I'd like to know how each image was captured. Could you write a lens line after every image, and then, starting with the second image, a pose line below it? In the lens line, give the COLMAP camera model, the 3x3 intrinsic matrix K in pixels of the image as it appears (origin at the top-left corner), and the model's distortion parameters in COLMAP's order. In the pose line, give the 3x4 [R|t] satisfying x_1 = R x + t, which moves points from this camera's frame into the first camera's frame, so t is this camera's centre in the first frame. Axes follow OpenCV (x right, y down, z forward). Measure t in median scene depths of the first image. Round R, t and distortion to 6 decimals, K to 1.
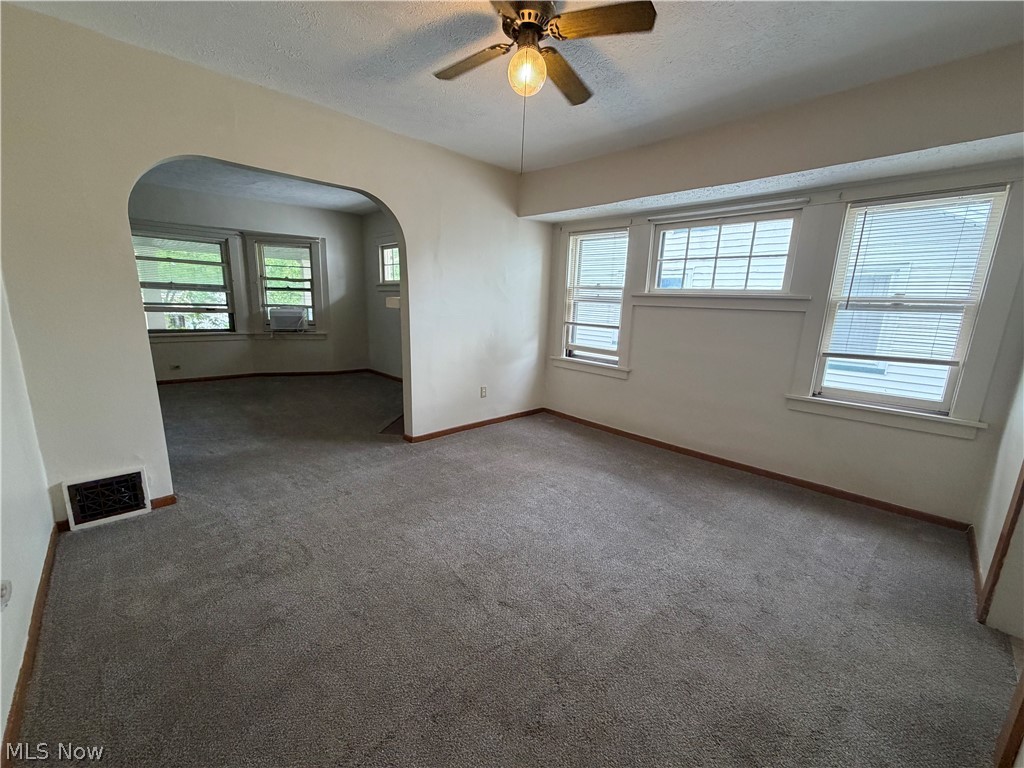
lens RADIAL K [[407.4, 0, 509.4], [0, 407.4, 384.6], [0, 0, 1]] dist [-0.000095, 0.000473]
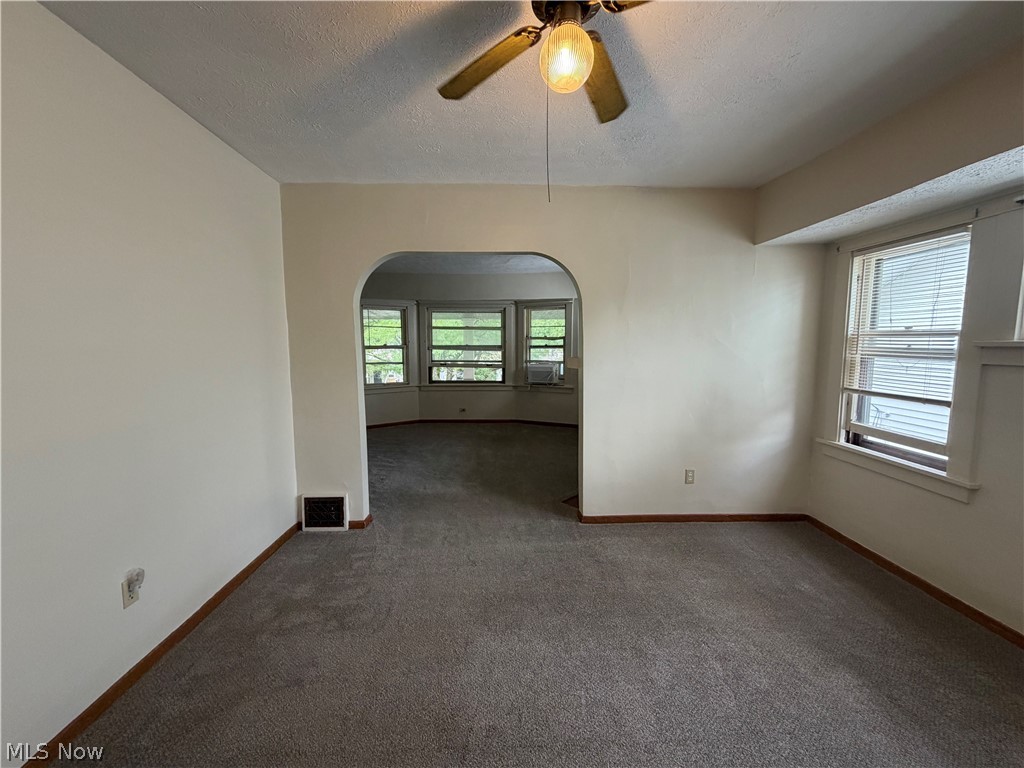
lens RADIAL K [[407.4, 0, 509.4], [0, 407.4, 384.6], [0, 0, 1]] dist [-0.000095, 0.000473]
pose [[0.743579, 0.032832, -0.667842, 0.188239], [-0.111802, 0.990838, -0.075770, -0.056587], [0.659235, 0.131006, 0.740437, 0.195657]]
